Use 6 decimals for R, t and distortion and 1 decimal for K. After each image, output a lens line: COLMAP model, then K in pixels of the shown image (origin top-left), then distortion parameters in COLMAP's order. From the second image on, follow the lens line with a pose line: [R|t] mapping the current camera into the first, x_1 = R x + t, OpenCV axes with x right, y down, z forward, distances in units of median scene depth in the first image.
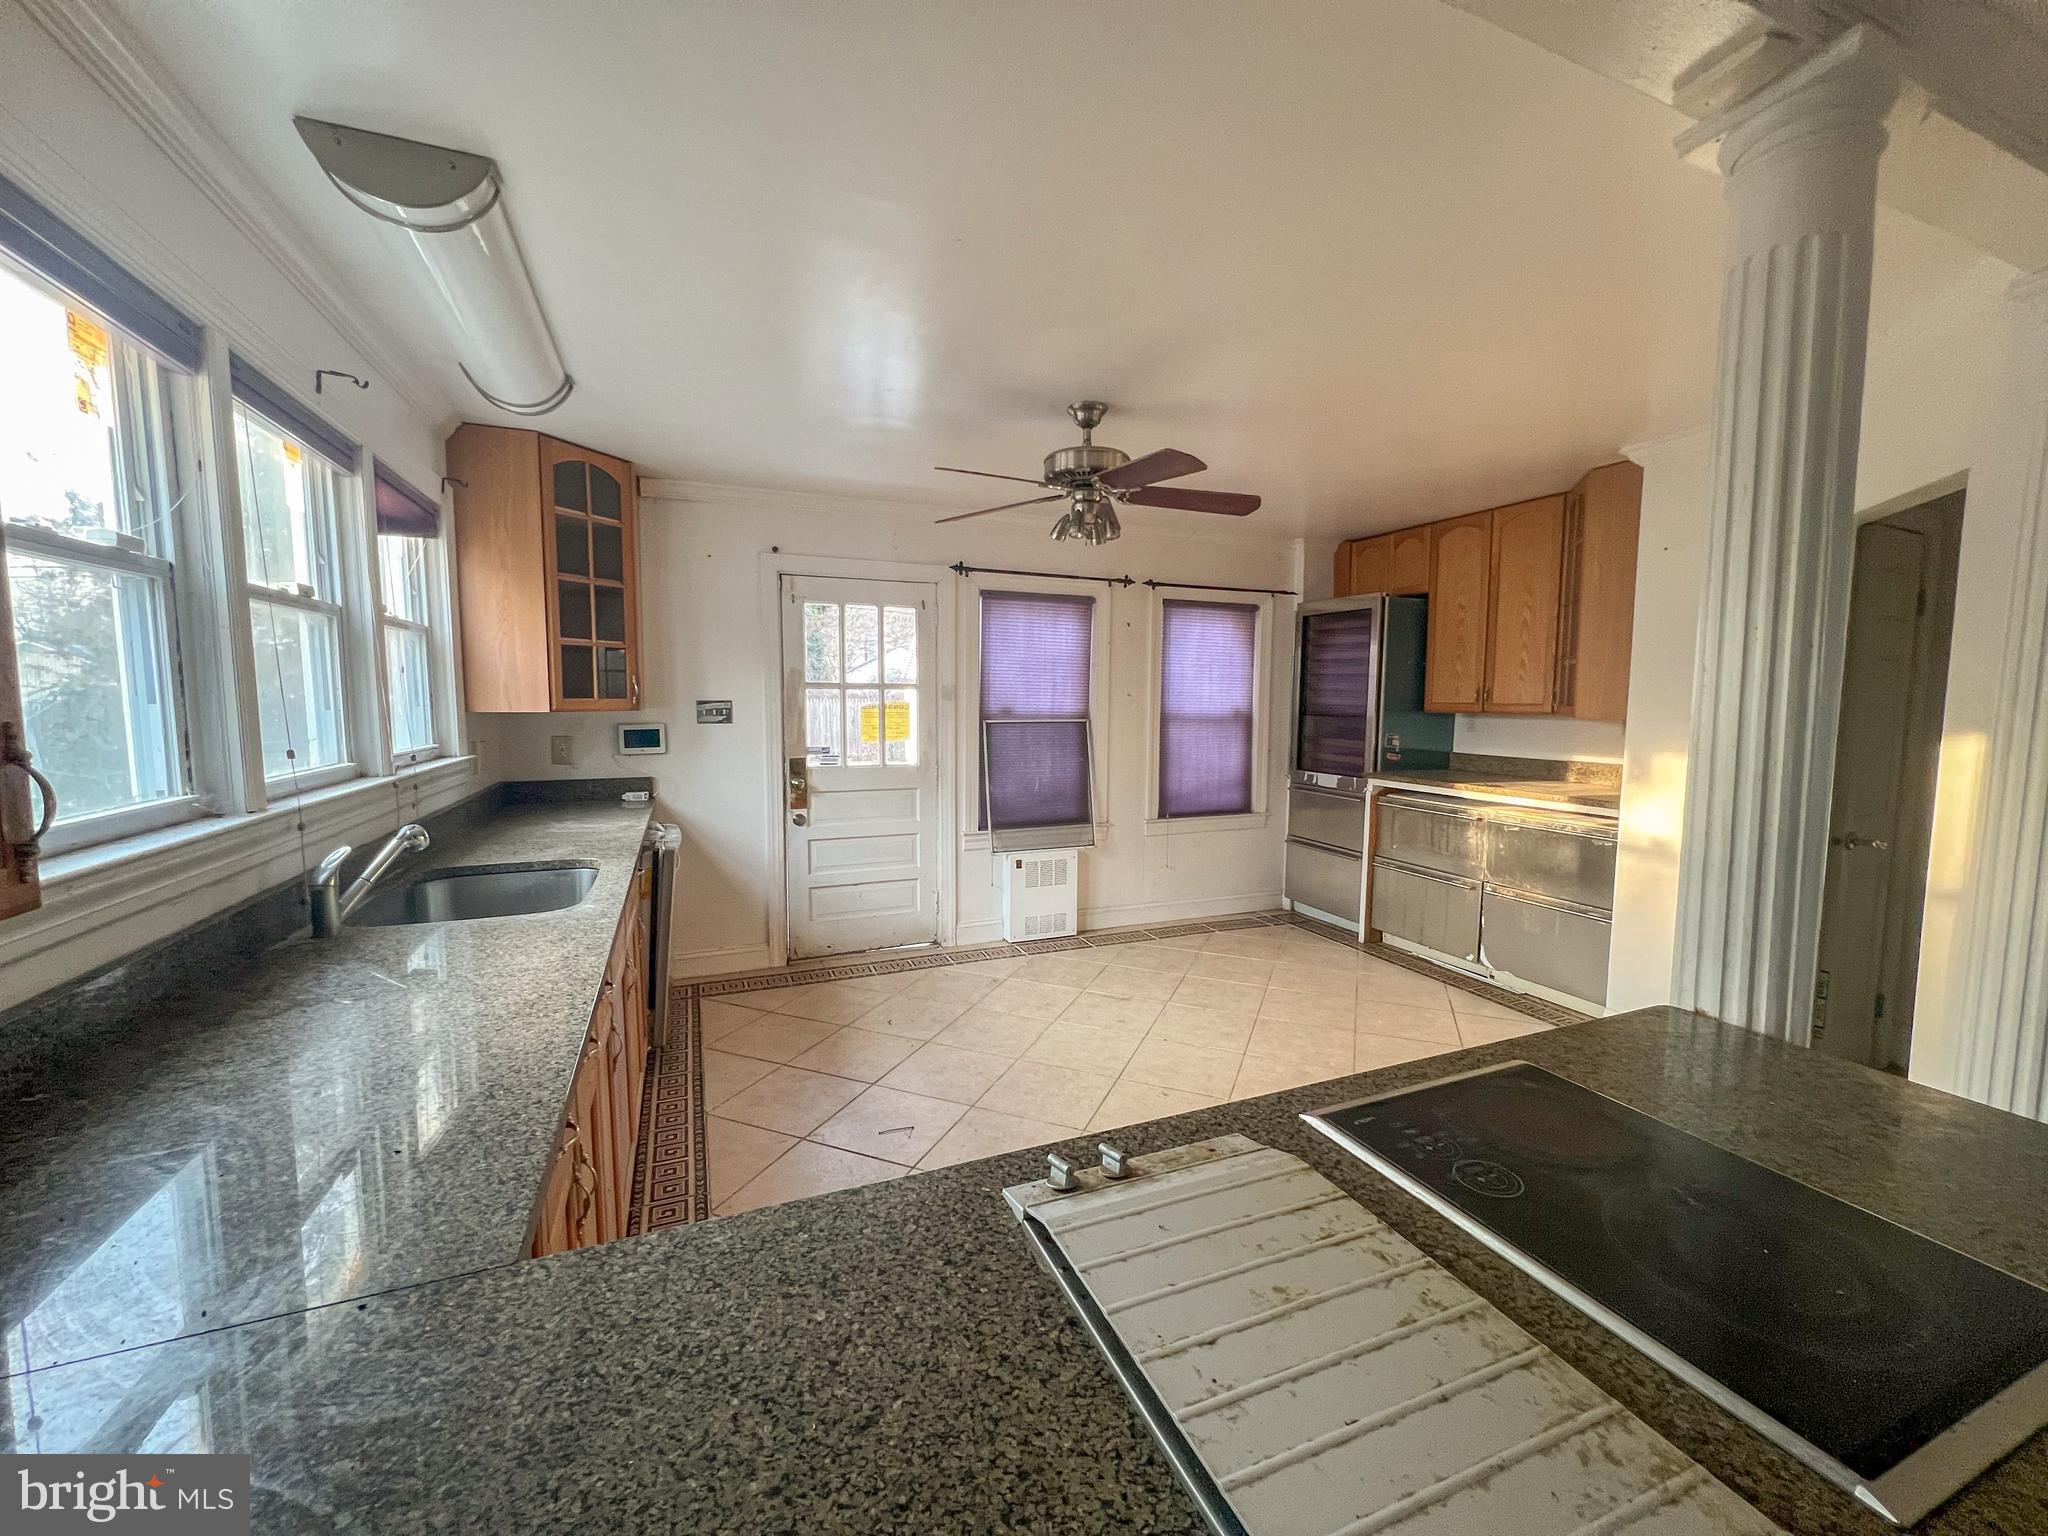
lens RADIAL K [[817.5, 0, 1030.3], [0, 817.5, 774.3], [0, 0, 1]] dist [0.000582, -0.000595]
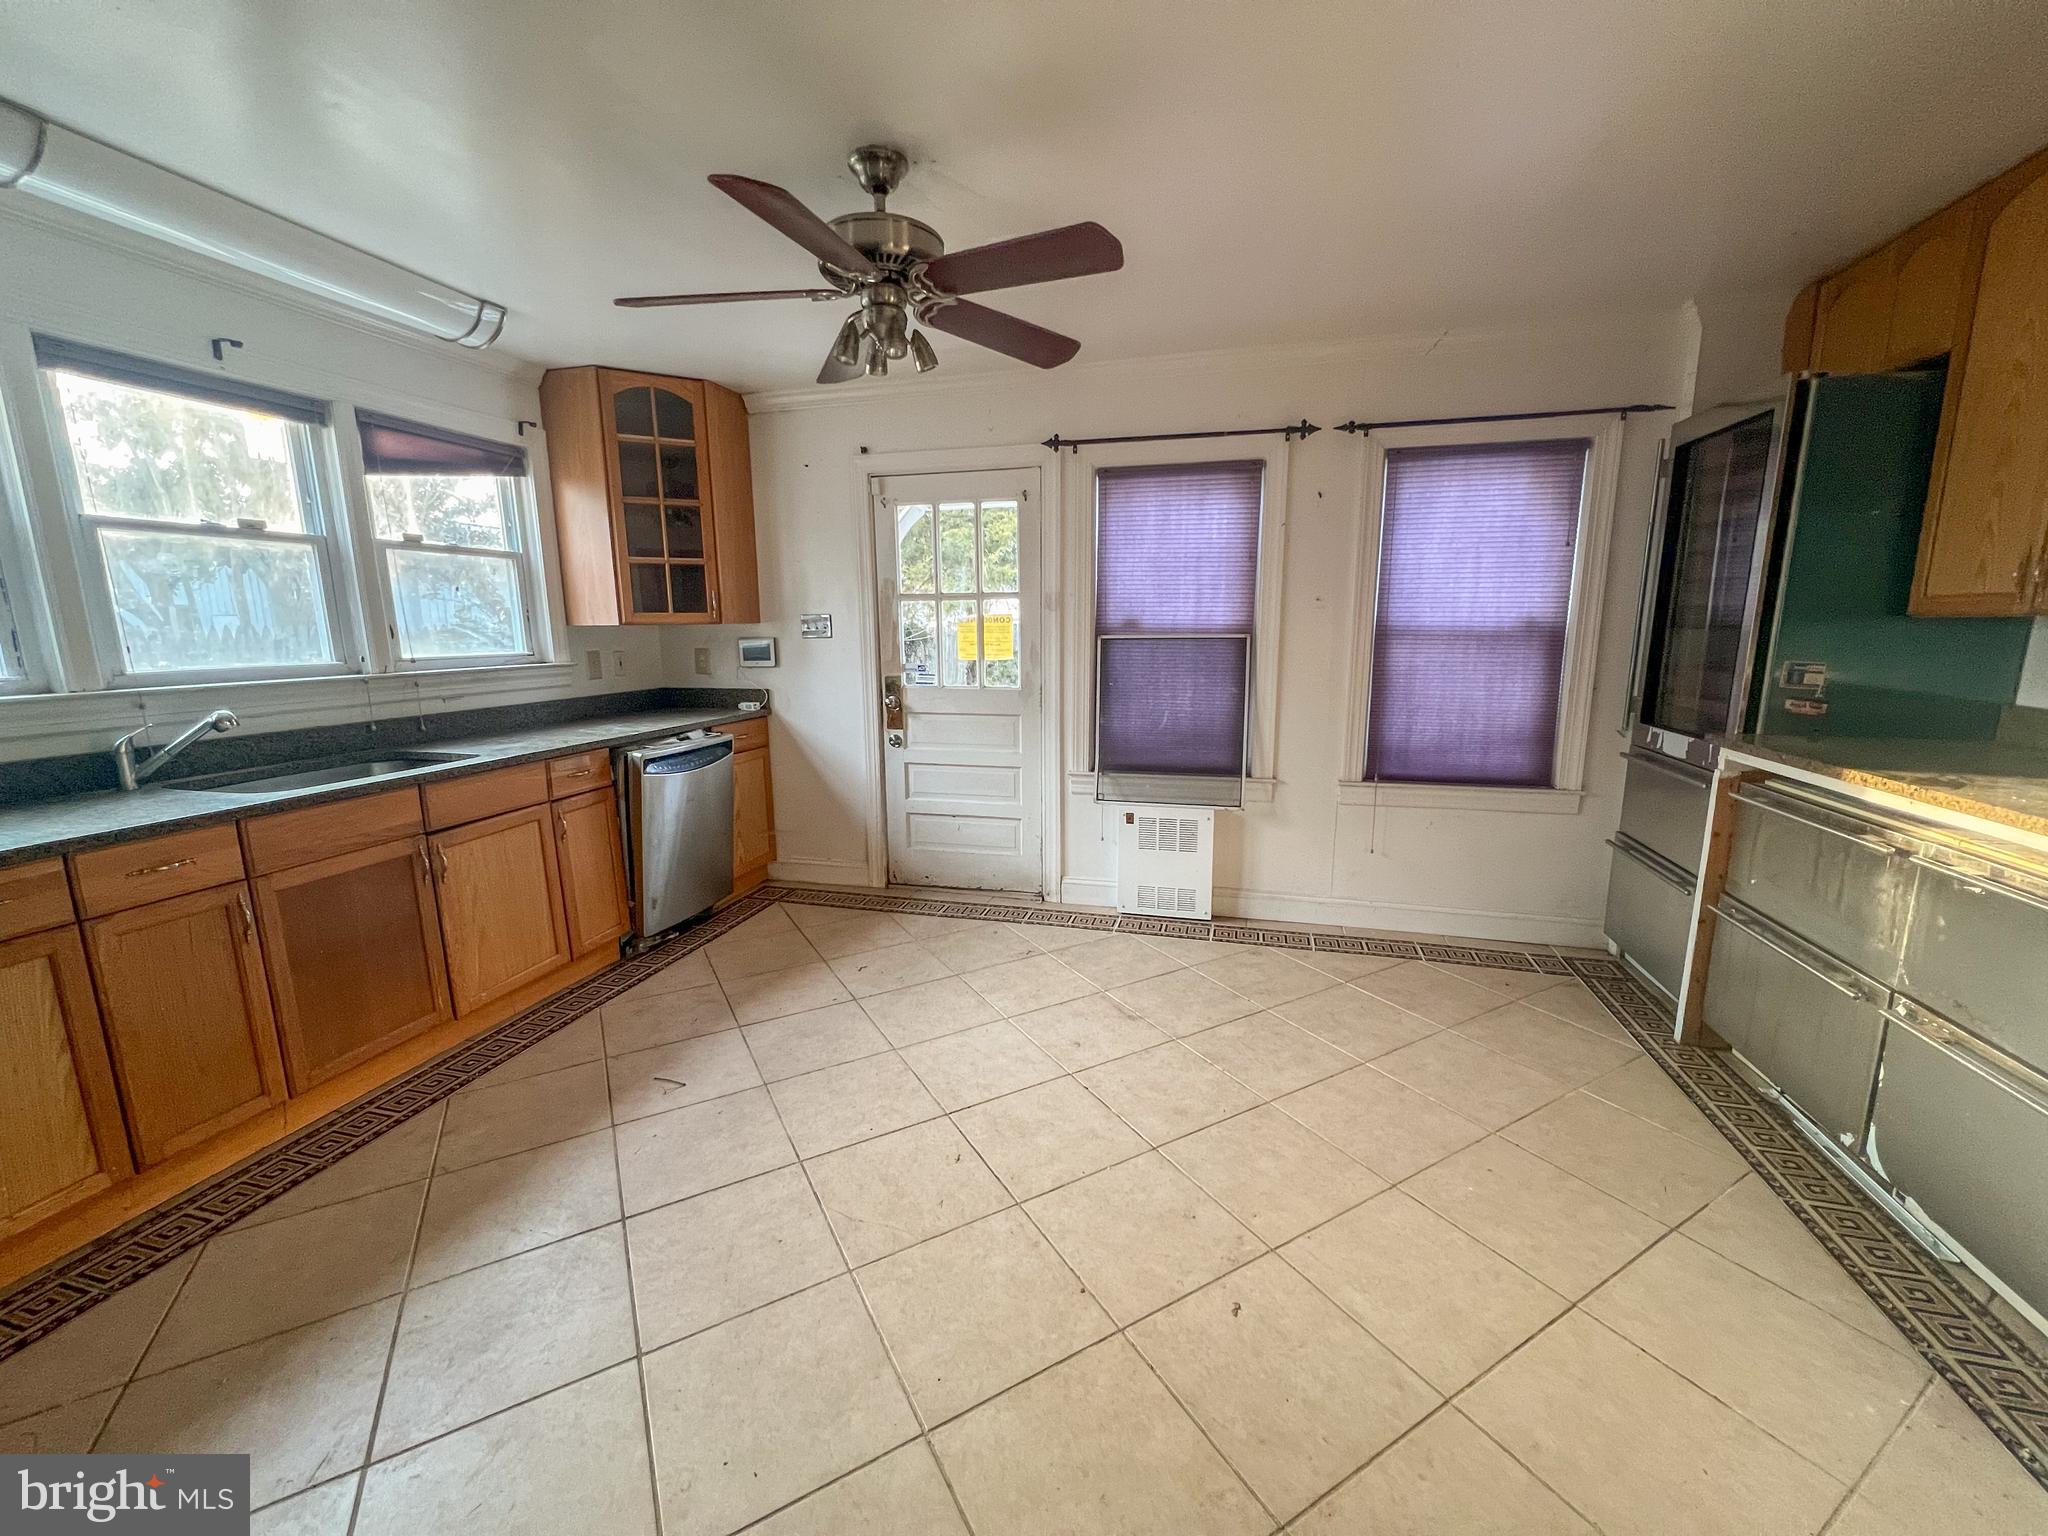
lens RADIAL K [[817.5, 0, 1026.7], [0, 817.5, 773.5], [0, 0, 1]] dist [0.000582, -0.000595]
pose [[0.787961, 0.100339, -0.607495, 0.404703], [-0.046909, 0.993548, 0.103259, -0.011299], [0.613936, -0.052867, 0.787583, 0.328724]]
